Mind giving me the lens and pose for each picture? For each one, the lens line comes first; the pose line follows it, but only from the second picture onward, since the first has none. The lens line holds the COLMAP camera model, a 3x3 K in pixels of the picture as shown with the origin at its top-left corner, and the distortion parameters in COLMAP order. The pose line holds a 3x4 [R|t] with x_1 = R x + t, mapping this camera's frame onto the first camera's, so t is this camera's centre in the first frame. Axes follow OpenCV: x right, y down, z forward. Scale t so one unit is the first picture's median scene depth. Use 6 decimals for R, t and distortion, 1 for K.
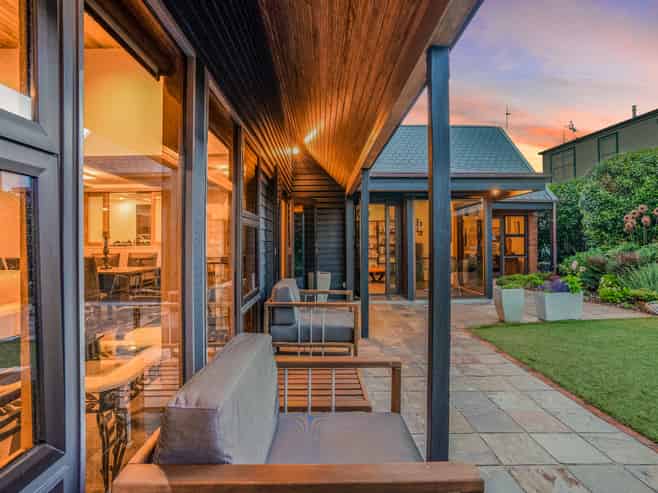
lens RADIAL K [[359.0, 0, 328.7], [0, 359.0, 248.7], [0, 0, 1]] dist [-0.025742, 0.002664]
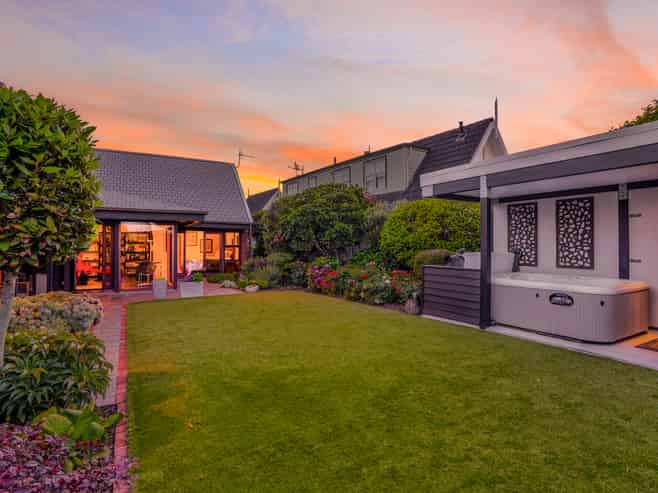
lens RADIAL K [[359.0, 0, 326.9], [0, 359.0, 245.7], [0, 0, 1]] dist [-0.025742, 0.002664]
pose [[0.863953, 0.006940, 0.503525, 0.100406], [-0.004098, 0.999969, -0.006752, -0.024162], [-0.503557, 0.003770, 0.863954, -0.364394]]
